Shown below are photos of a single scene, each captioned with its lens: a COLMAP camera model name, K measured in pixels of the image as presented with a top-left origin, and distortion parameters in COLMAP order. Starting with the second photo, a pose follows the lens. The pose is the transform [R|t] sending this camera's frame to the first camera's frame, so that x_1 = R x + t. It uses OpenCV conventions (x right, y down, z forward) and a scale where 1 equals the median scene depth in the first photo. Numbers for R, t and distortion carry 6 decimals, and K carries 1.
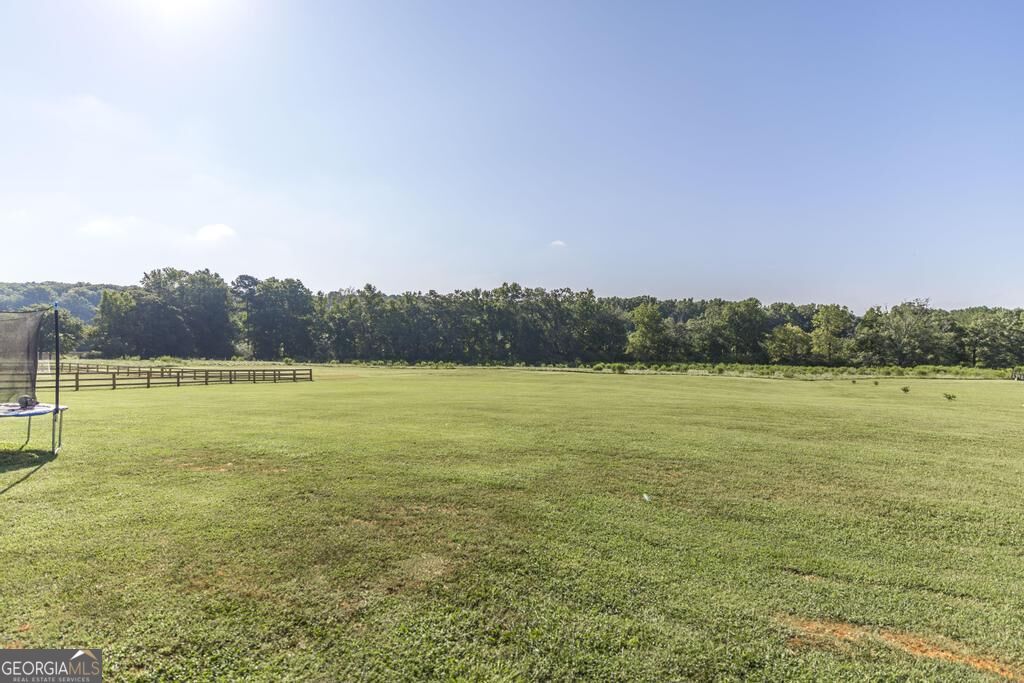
lens RADIAL K [[539.6, 0, 510.2], [0, 539.6, 339.1], [0, 0, 1]] dist [-0.003981, 0.000050]
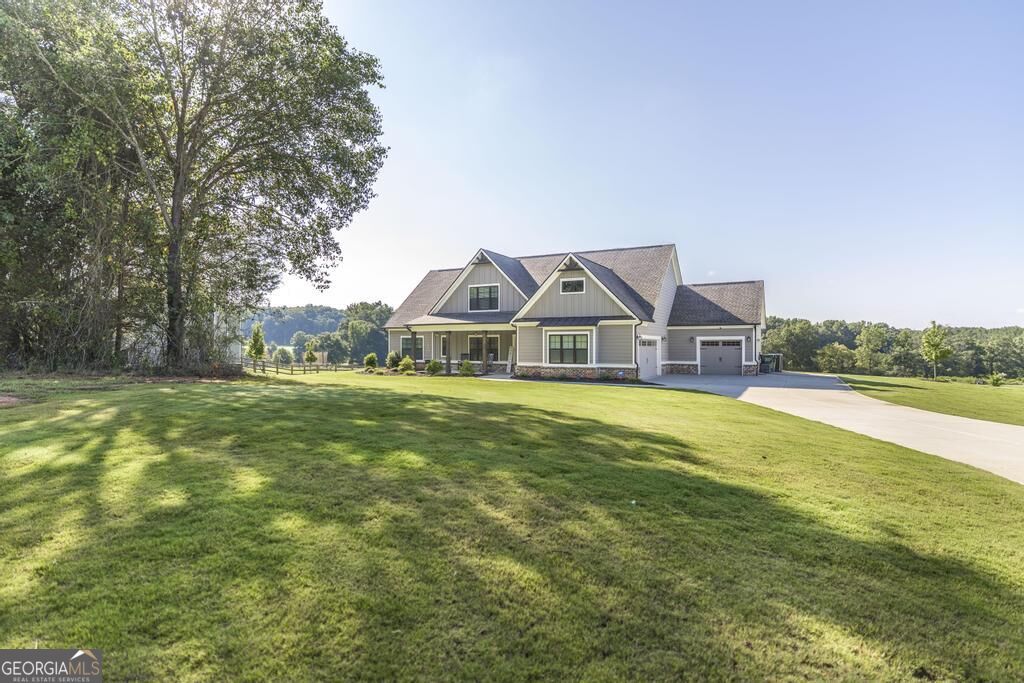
lens RADIAL K [[539.6, 0, 516.4], [0, 539.6, 341.0], [0, 0, 1]] dist [-0.003981, 0.000050]
pose [[0.997540, 0.002053, -0.070063, -0.132563], [-0.003406, 0.999810, -0.019200, -0.006175], [0.070010, 0.019392, 0.997358, -0.293343]]
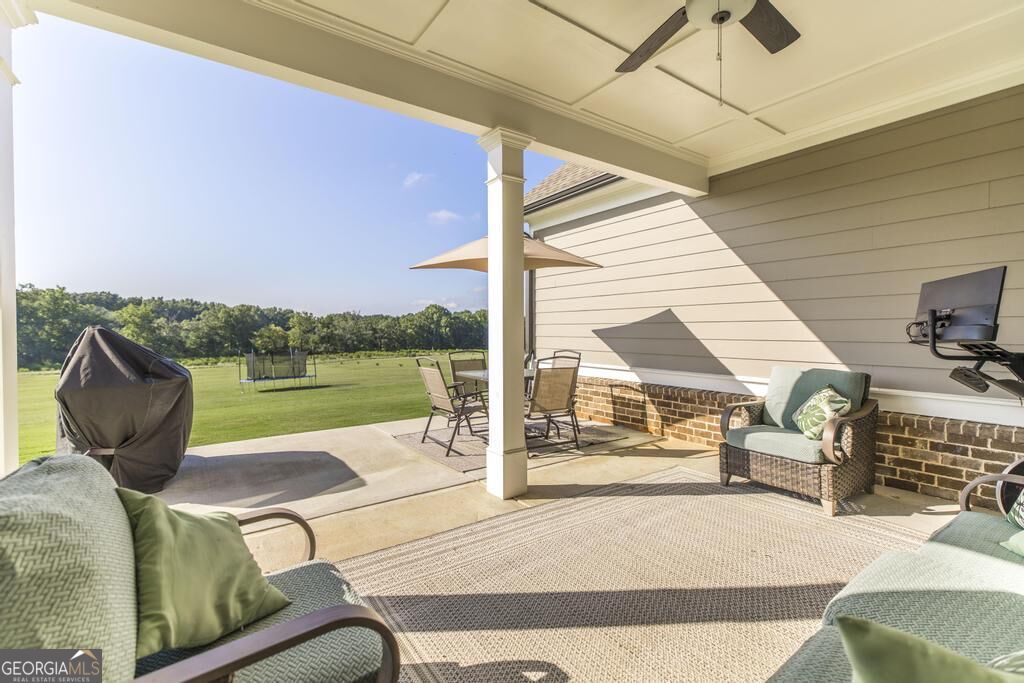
lens RADIAL K [[443.2, 0, 515.7], [0, 443.2, 336.3], [0, 0, 1]] dist [0.001803, 0.000009]
pose [[0.514172, -0.015028, 0.857555, -0.119712], [0.009703, 0.999884, 0.011704, -0.007159], [-0.857632, 0.002303, 0.514259, -0.087696]]
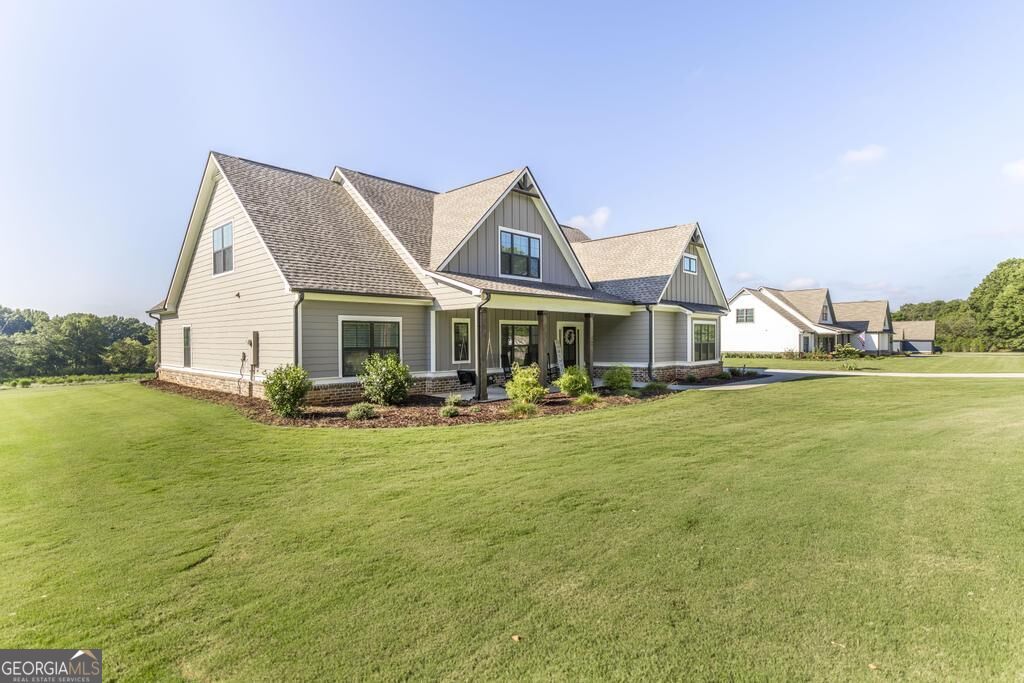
lens RADIAL K [[525.2, 0, 509.3], [0, 525.2, 341.8], [0, 0, 1]] dist [-0.003520, -0.000394]
pose [[0.364553, -0.005855, 0.931164, -0.231695], [0.016096, 0.999870, -0.000015, -0.007400], [-0.931044, 0.014994, 0.364600, -0.171319]]
